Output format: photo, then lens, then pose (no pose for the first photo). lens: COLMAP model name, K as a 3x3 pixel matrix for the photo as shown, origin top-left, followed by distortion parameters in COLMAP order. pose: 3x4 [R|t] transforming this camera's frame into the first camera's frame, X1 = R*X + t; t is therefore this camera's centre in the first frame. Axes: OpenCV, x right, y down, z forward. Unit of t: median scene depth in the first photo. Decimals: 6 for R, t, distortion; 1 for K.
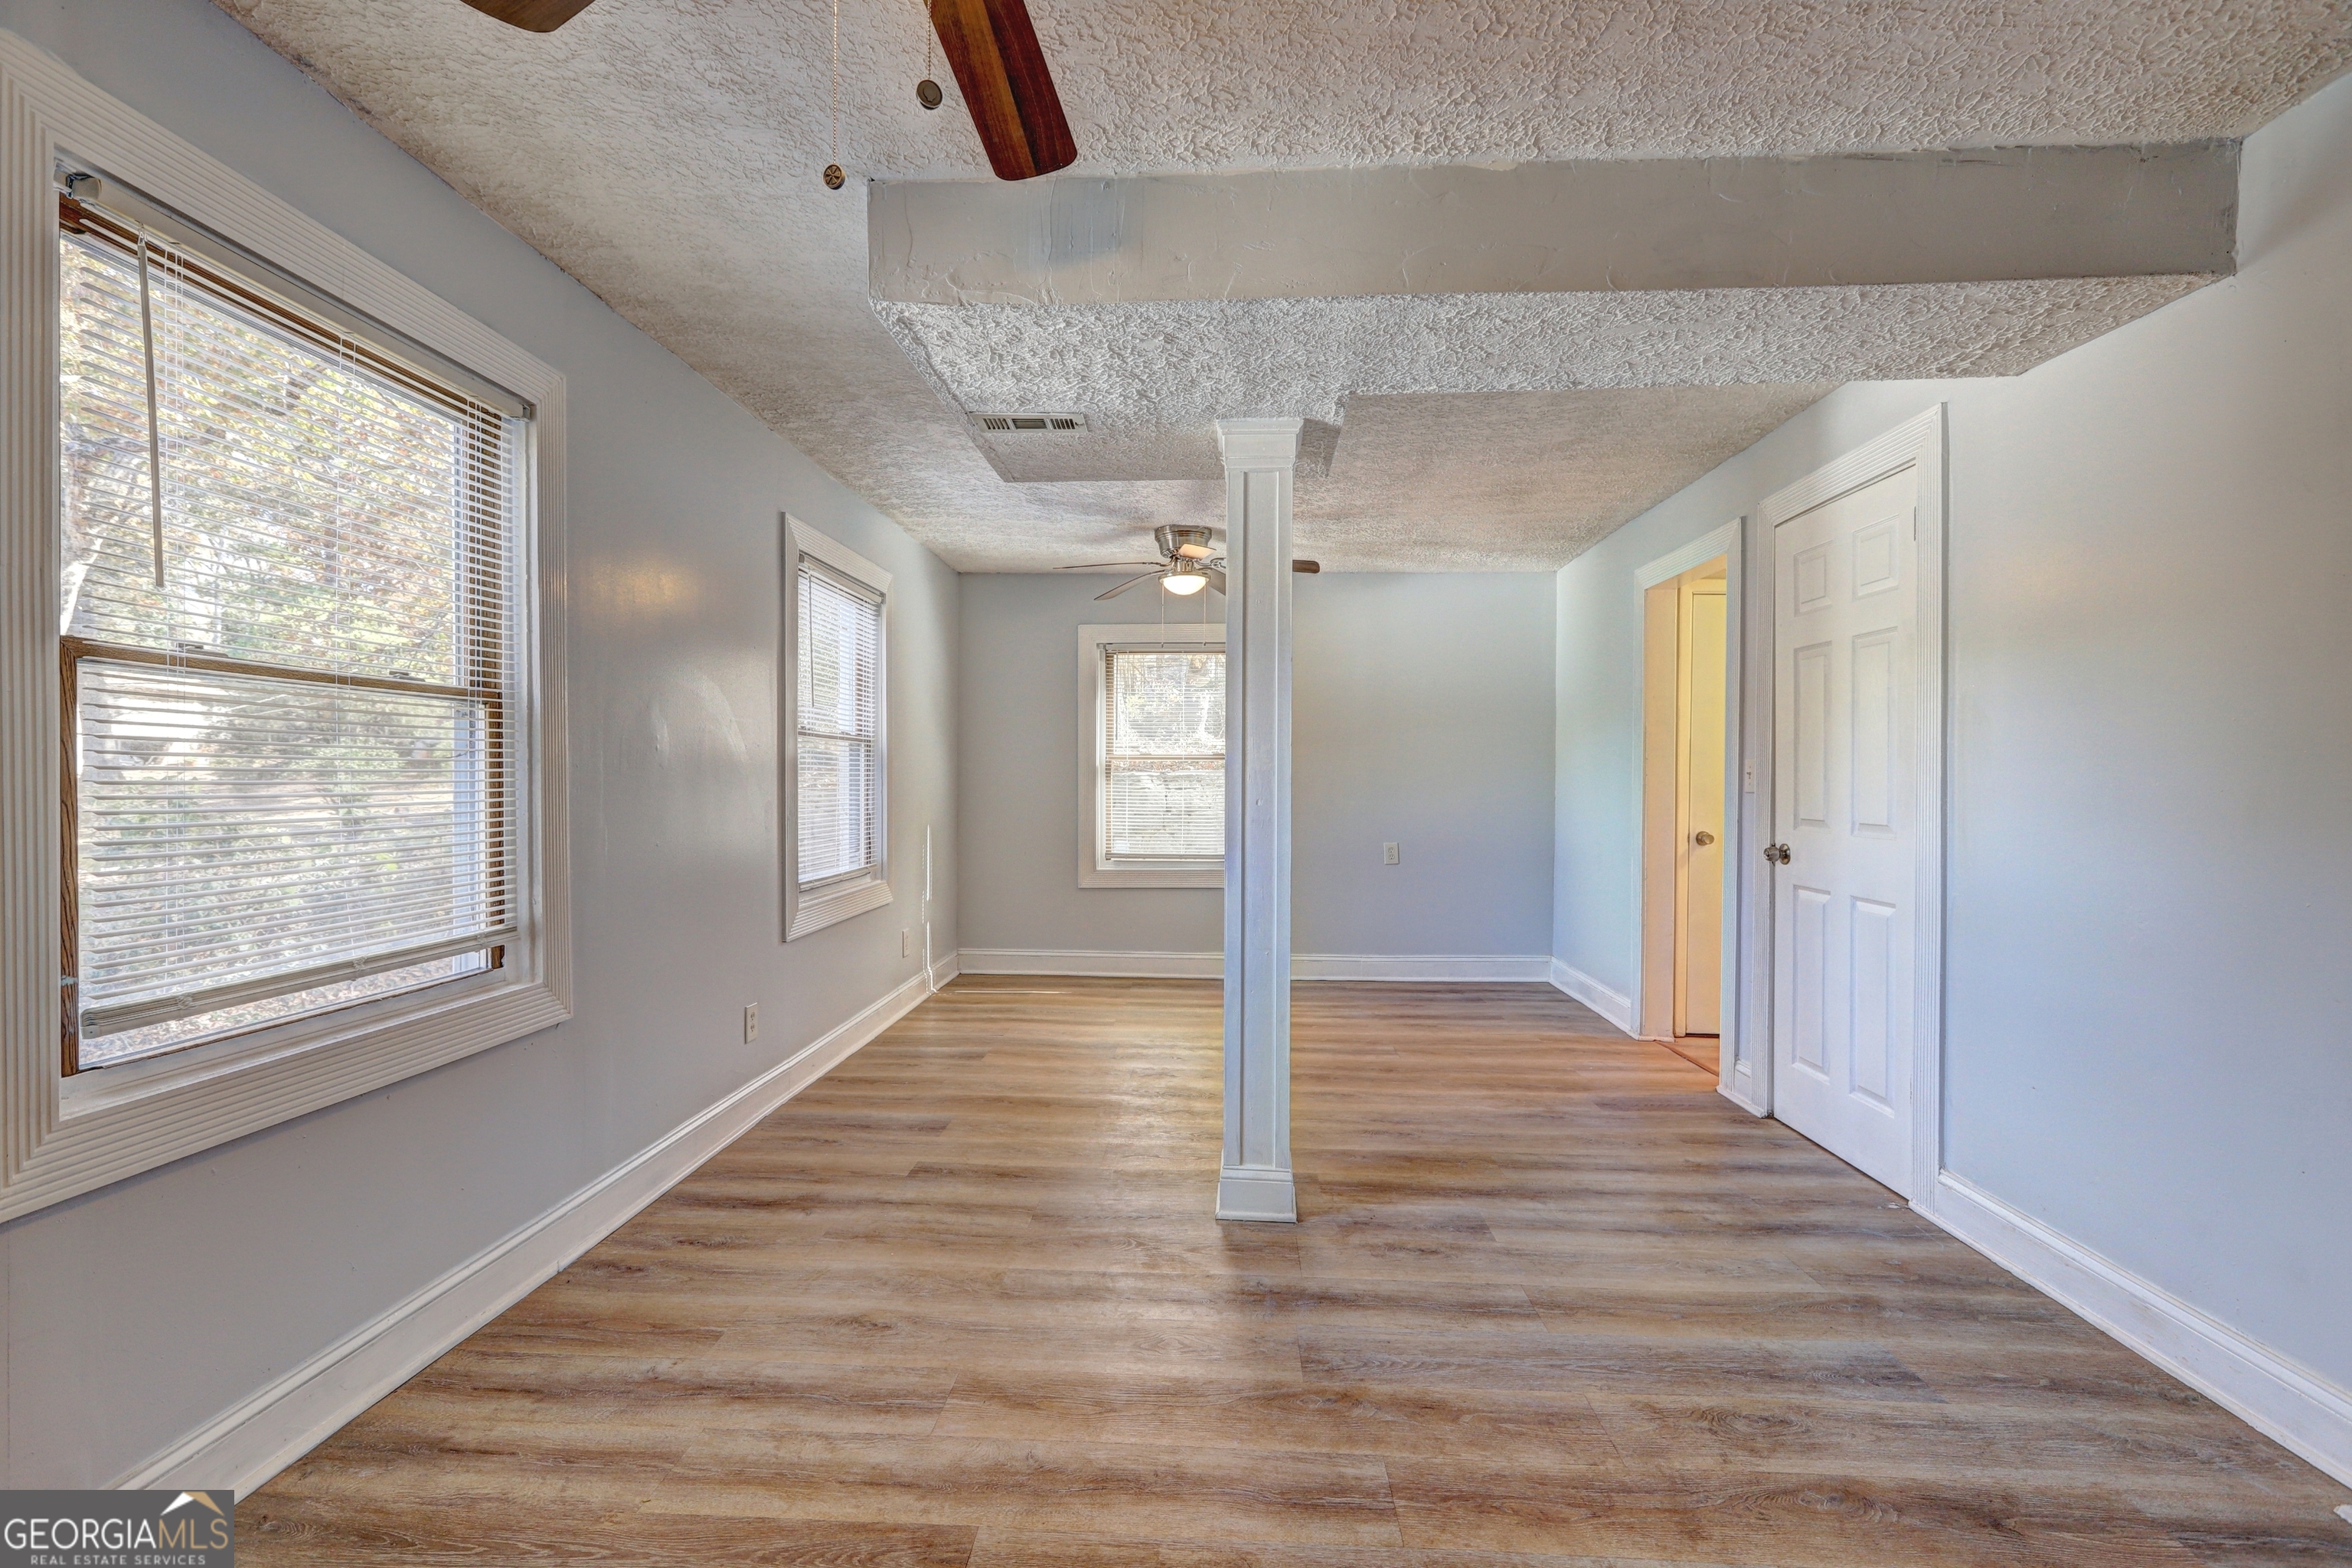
lens RADIAL K [[1061.1, 0, 1173.0], [0, 1061.1, 790.4], [0, 0, 1]] dist [-0.001421, 0.001086]
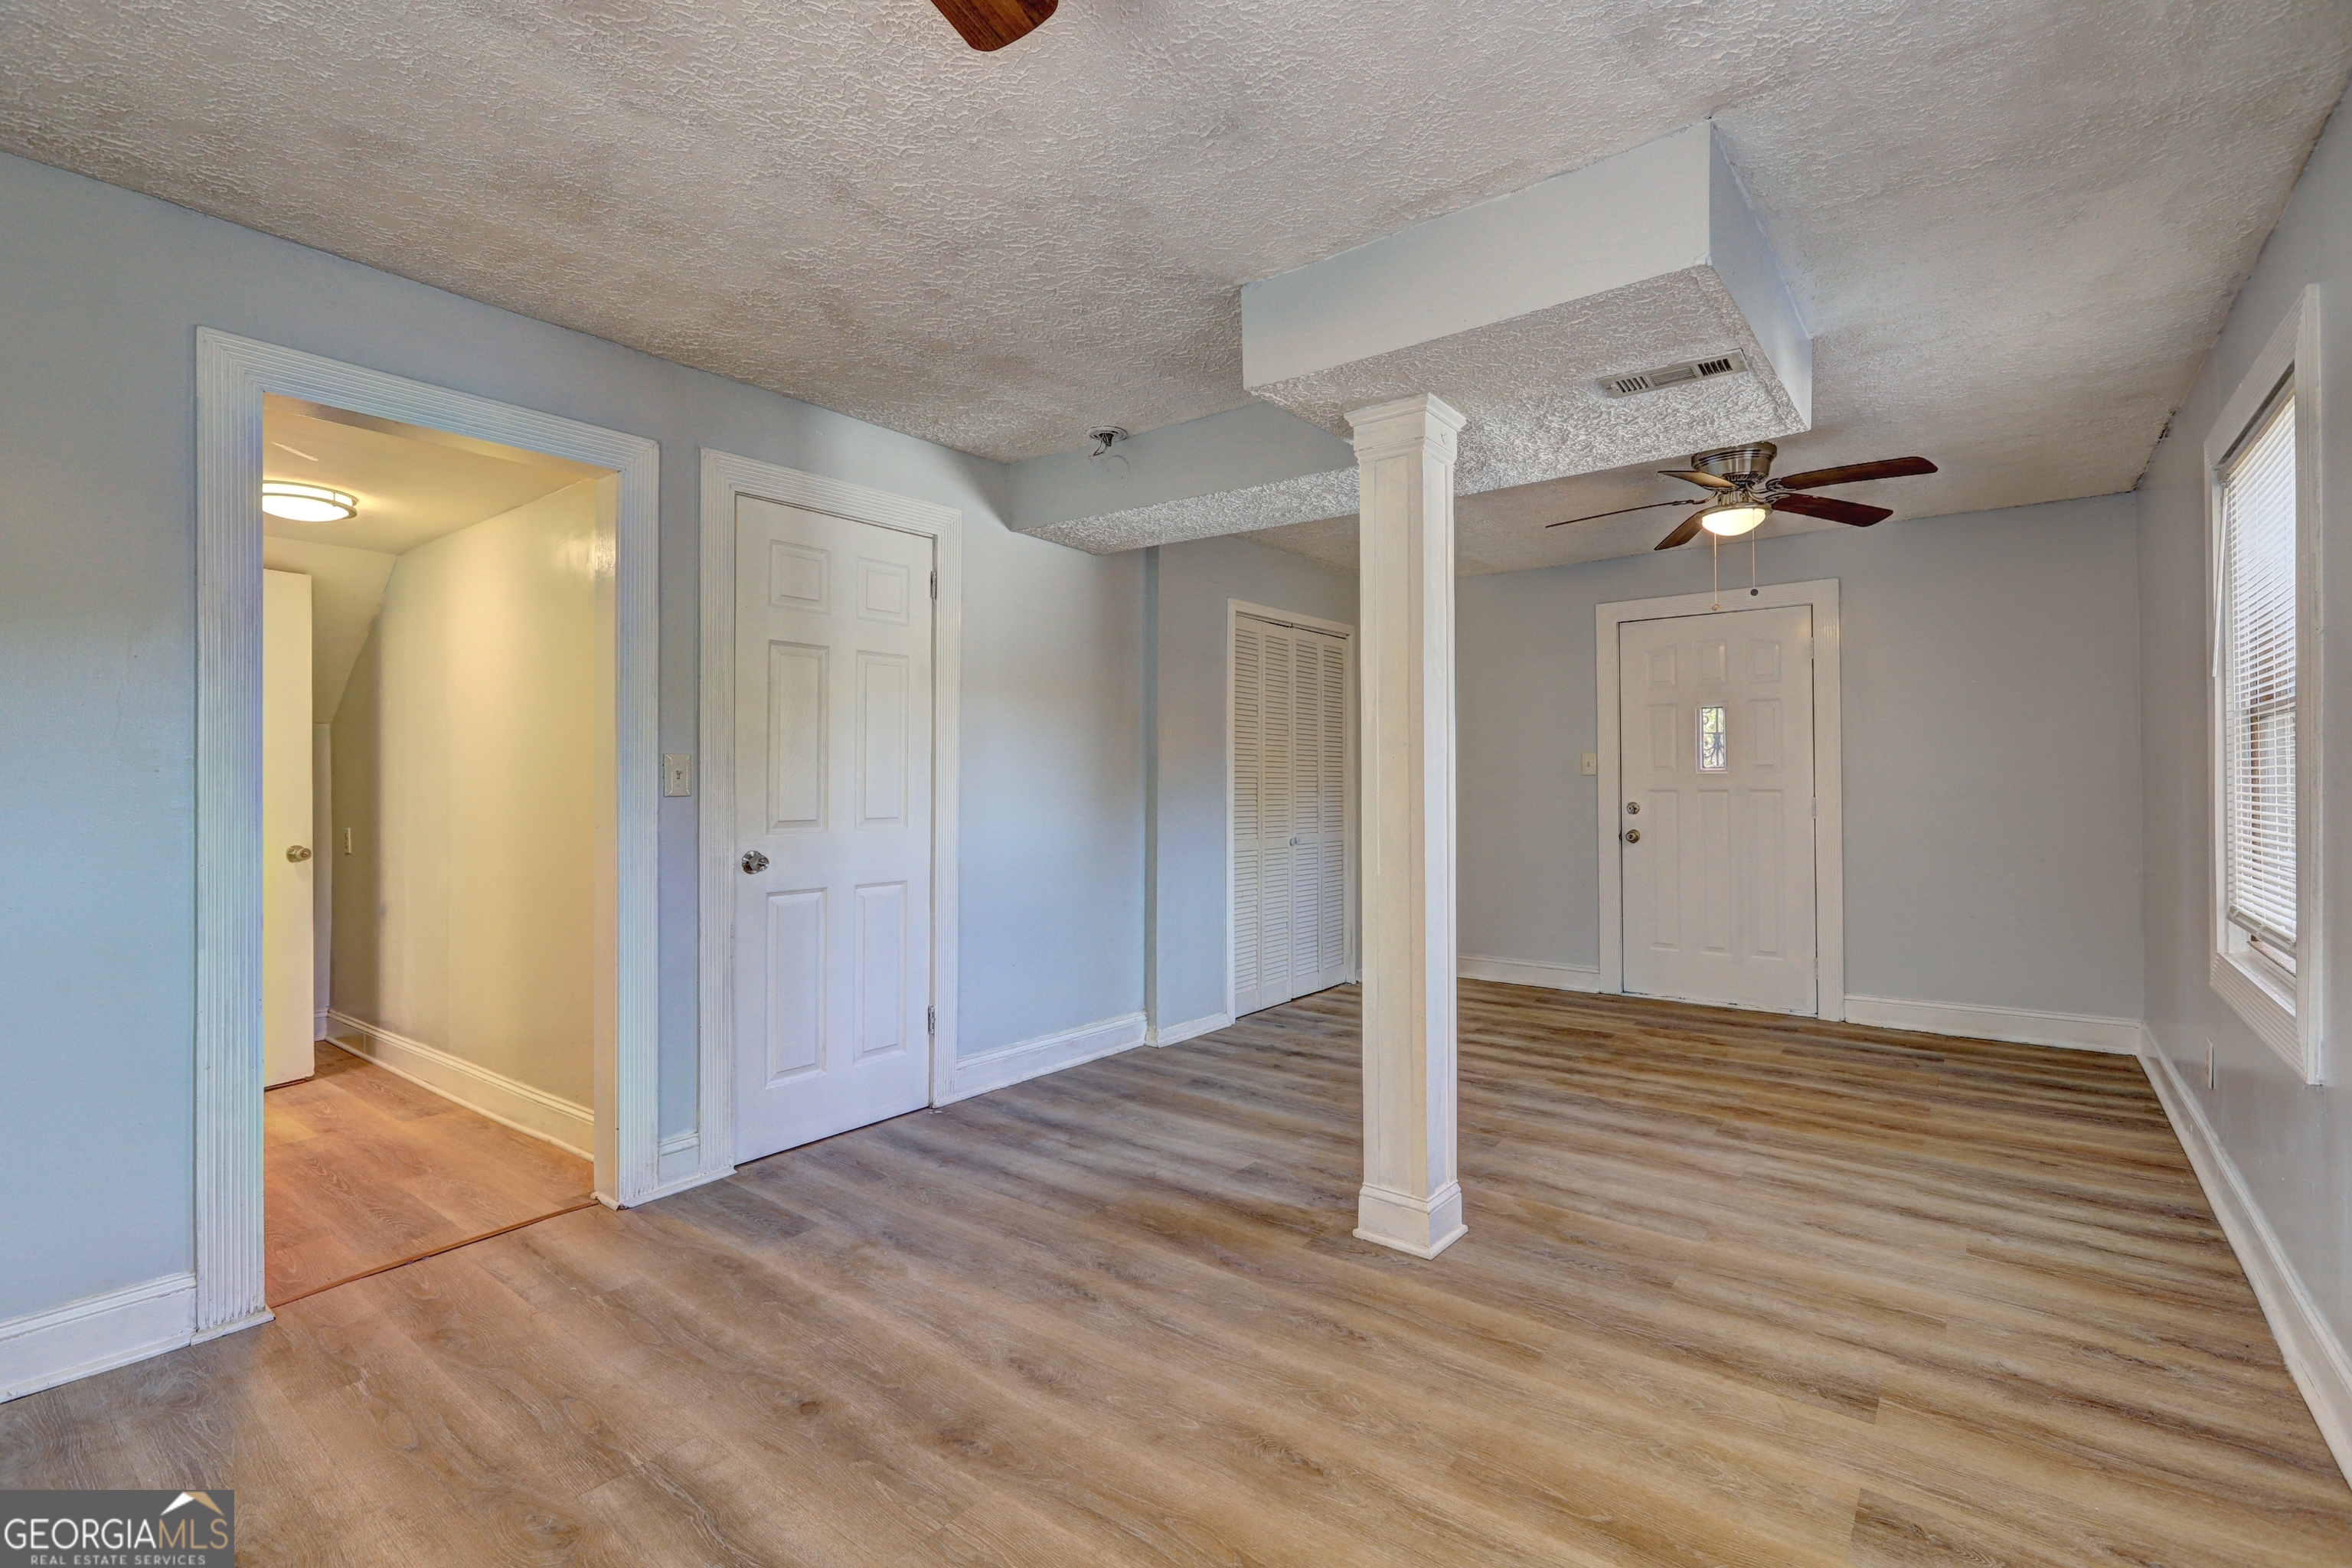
lens RADIAL K [[1061.1, 0, 1172.2], [0, 1061.1, 768.8], [0, 0, 1]] dist [-0.001421, 0.001086]
pose [[-0.823833, 0.003015, 0.566825, -0.278432], [0.004062, 0.999992, 0.000586, -0.021409], [-0.566818, 0.002785, -0.823838, 1.877570]]
